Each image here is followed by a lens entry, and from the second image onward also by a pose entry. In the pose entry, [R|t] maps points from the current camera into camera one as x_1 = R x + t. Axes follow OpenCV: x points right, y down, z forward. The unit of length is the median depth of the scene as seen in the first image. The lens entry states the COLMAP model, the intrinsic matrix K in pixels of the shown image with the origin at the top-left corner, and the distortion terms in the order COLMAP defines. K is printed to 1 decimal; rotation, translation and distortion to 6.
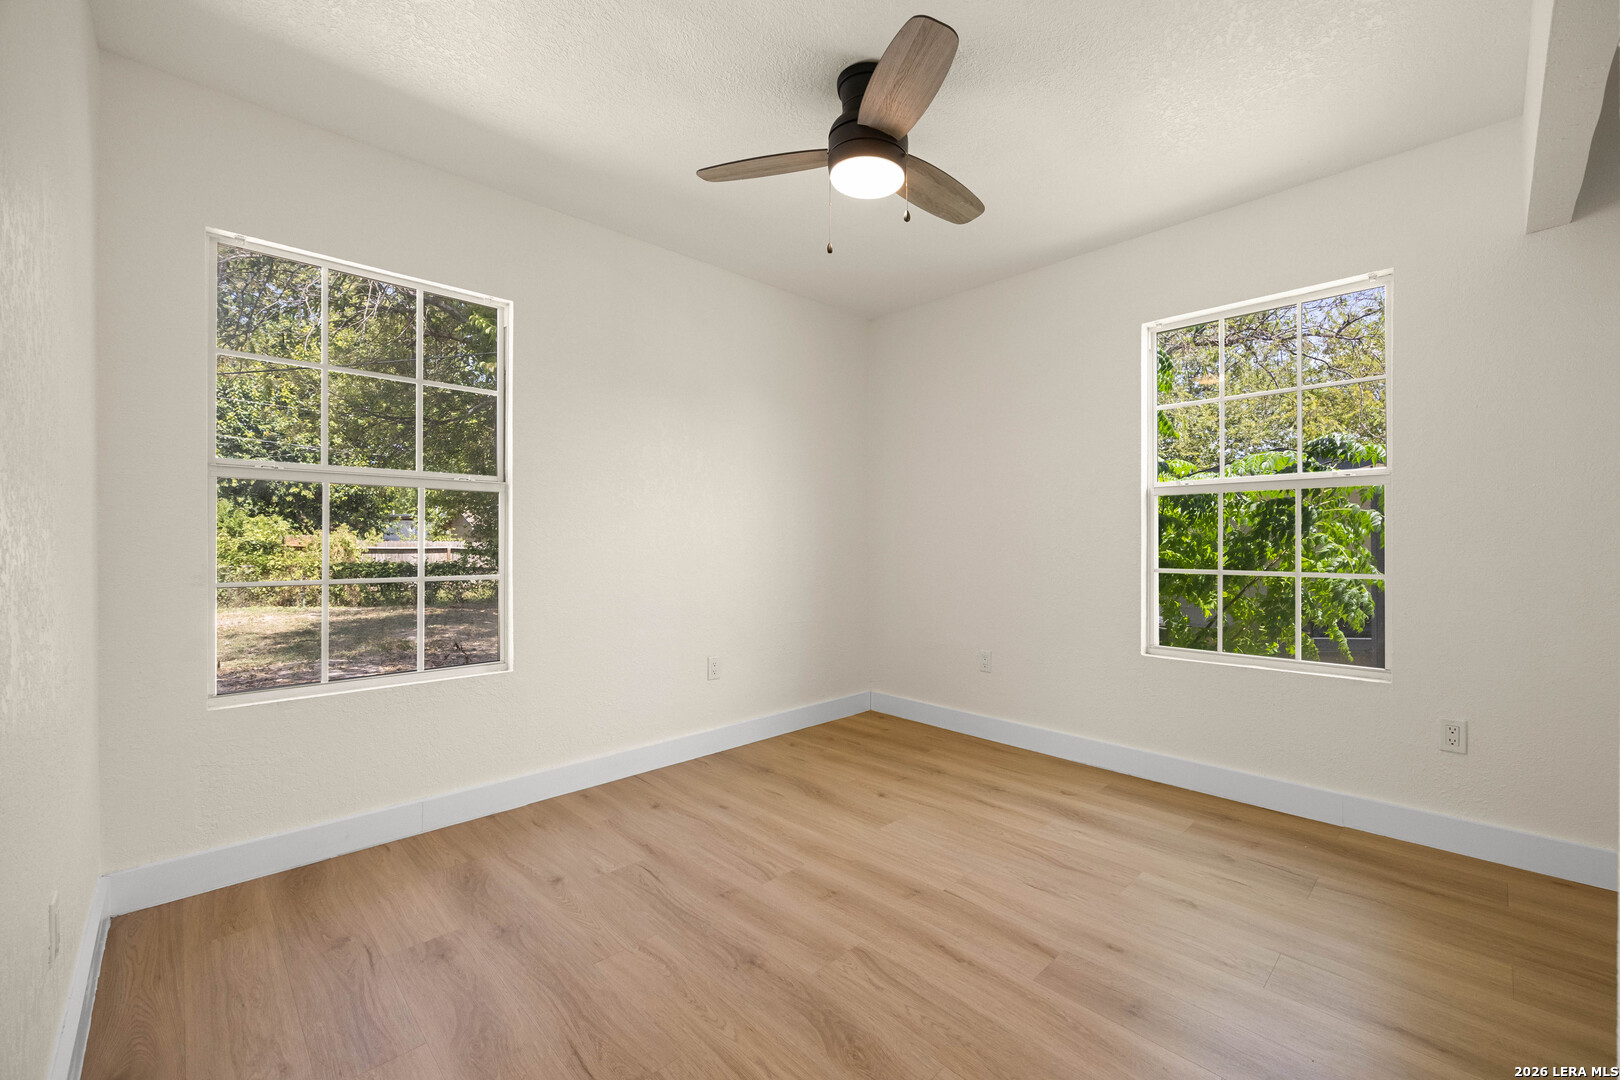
lens RADIAL K [[634.4, 0, 831.7], [0, 634.4, 536.6], [0, 0, 1]] dist [-0.001498, -0.000176]
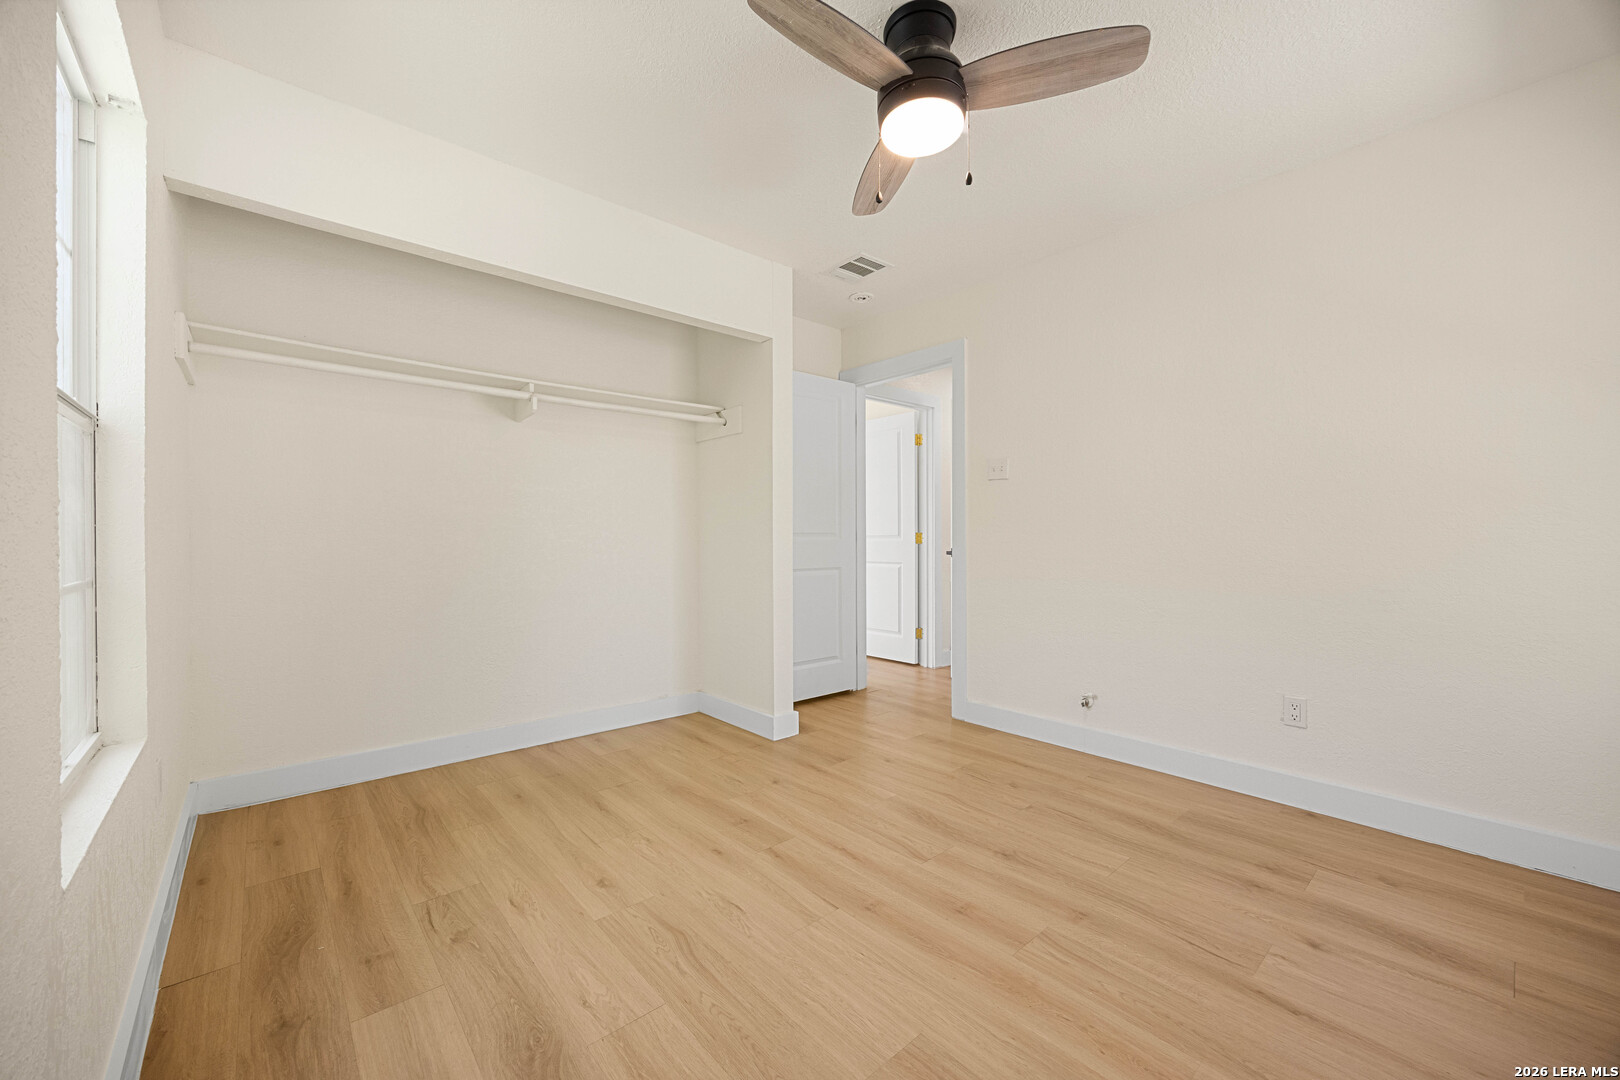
lens RADIAL K [[621.2, 0, 810.0], [0, 621.2, 540.0], [0, 0, 1]] dist [-0.000644, 0.000363]
pose [[-0.999146, 0.003361, 0.041186, 0.192006], [0.003338, 0.999994, -0.000624, 0.030574], [-0.041188, -0.000485, -0.999151, 2.036404]]
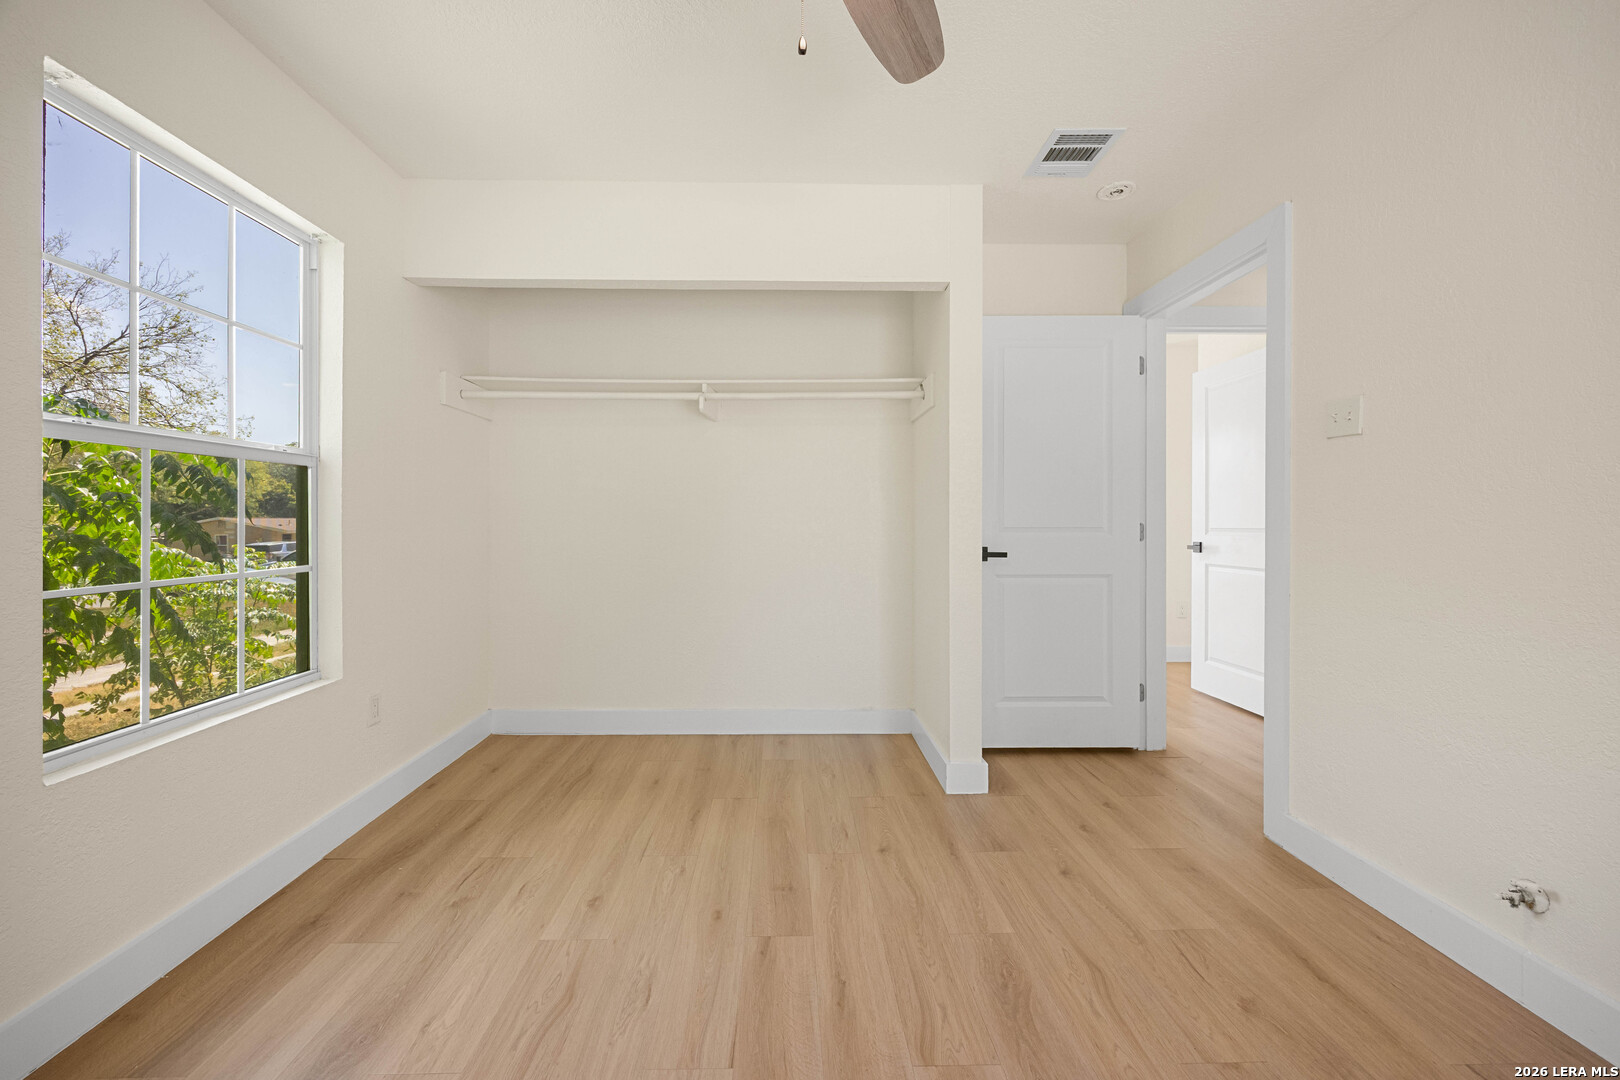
lens RADIAL K [[629.5, 0, 810.1], [0, 629.5, 522.1], [0, 0, 1]] dist [-0.000913, -0.000052]
pose [[-0.738206, 0.001444, 0.674574, -0.343674], [-0.001389, 0.999992, -0.003662, -0.000982], [-0.674574, -0.003640, -0.738198, 1.532155]]
